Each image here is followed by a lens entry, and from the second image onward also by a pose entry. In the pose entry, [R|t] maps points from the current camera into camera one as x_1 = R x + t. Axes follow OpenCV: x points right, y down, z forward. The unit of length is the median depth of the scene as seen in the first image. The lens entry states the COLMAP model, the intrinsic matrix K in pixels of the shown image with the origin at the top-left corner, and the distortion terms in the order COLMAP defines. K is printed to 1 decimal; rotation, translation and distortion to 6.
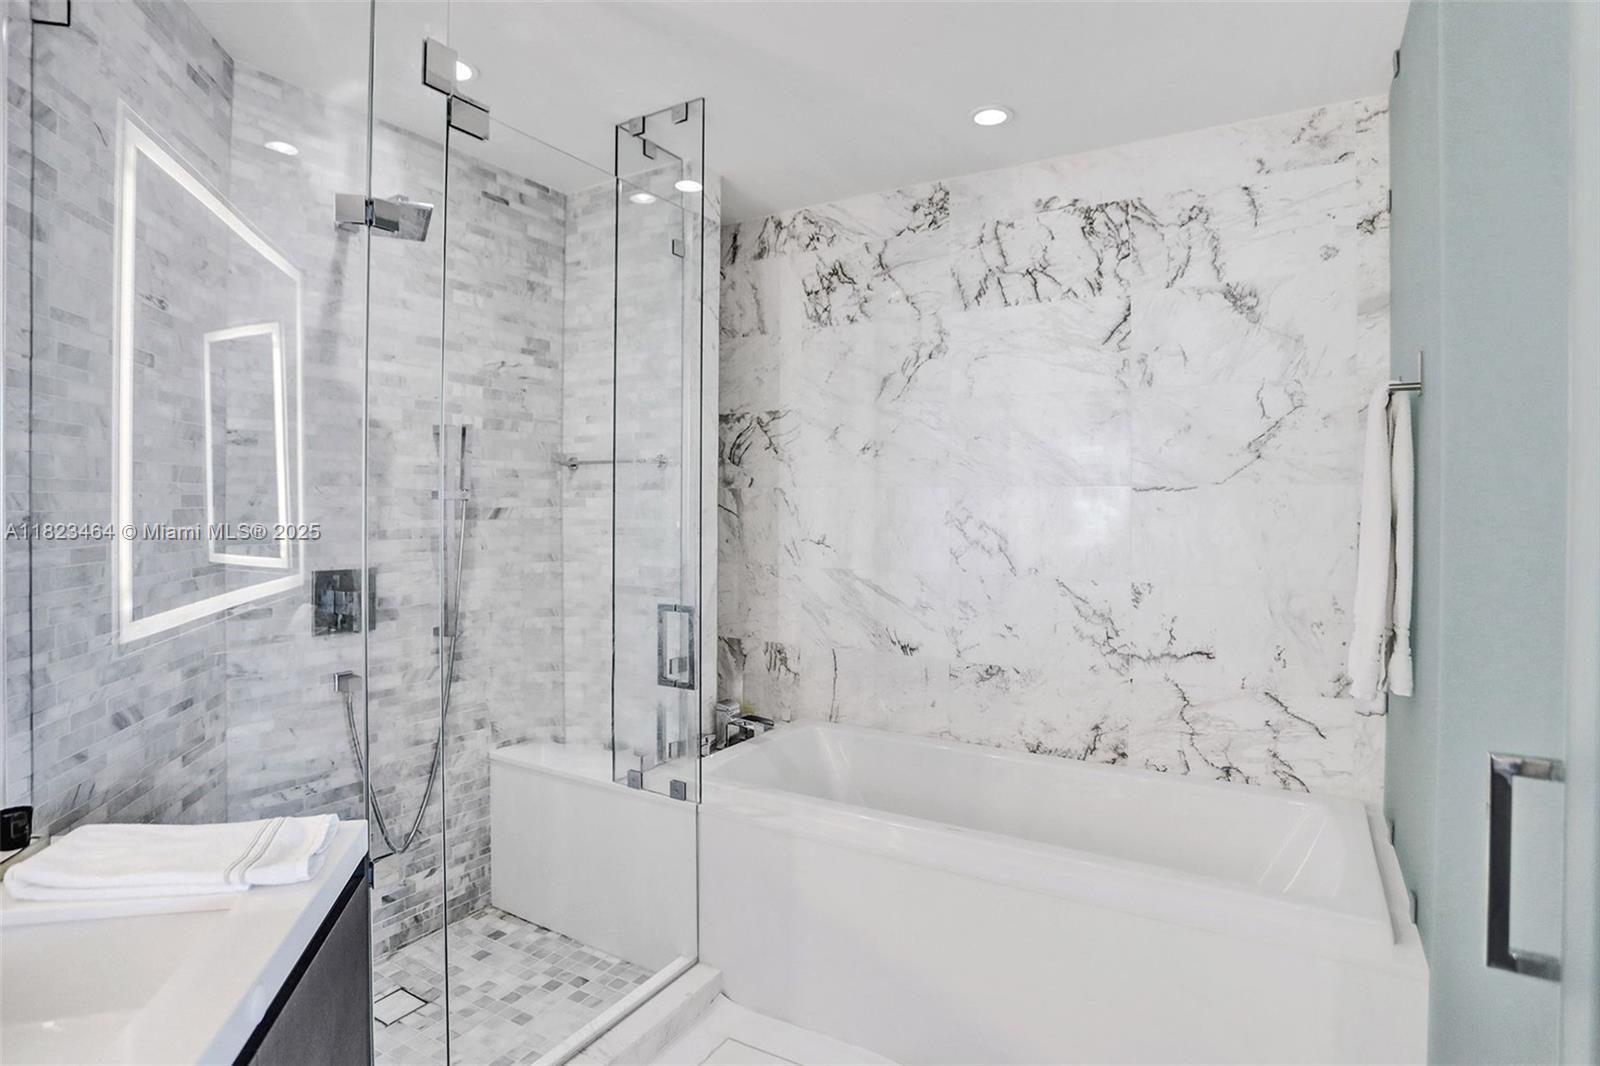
lens RADIAL K [[825.5, 0, 766.3], [0, 825.5, 500.4], [0, 0, 1]] dist [-0.066643, 0.027494]
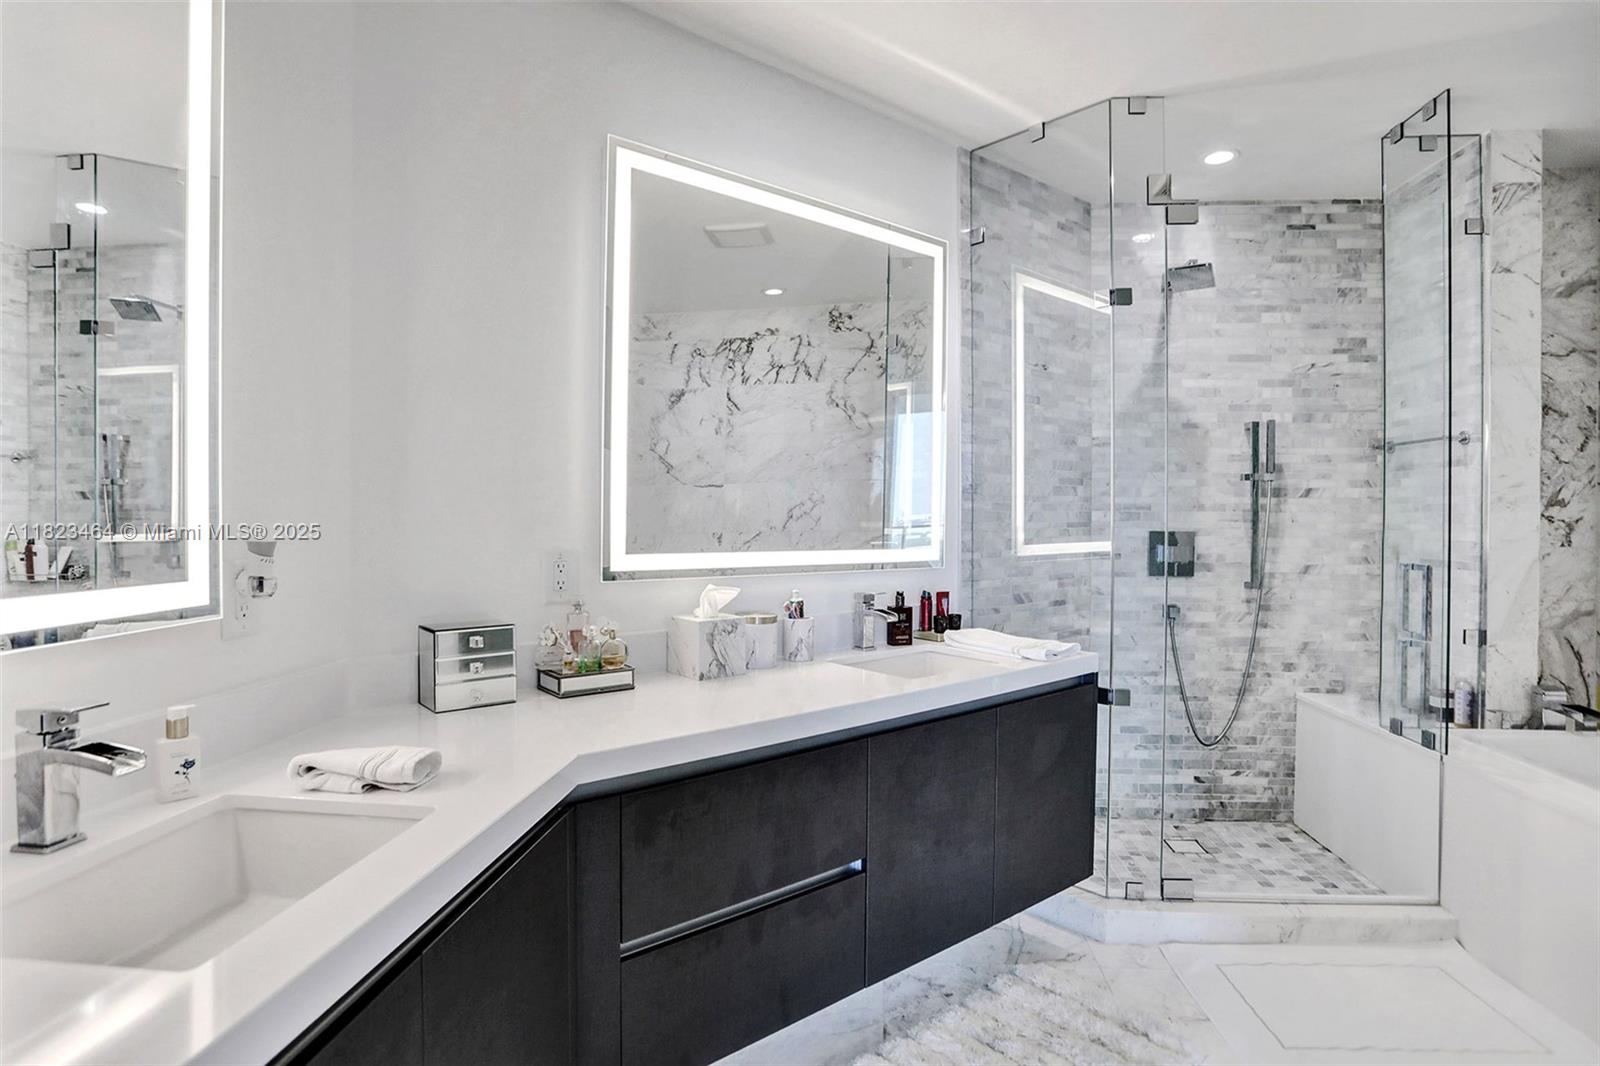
lens RADIAL K [[836.2, 0, 805.5], [0, 836.2, 518.4], [0, 0, 1]] dist [-0.045204, 0.001717]
pose [[0.452571, 0.000607, -0.891728, 0.451736], [-0.002312, 0.999997, -0.000493, 0.061994], [0.891726, 0.002285, 0.452571, -0.204036]]
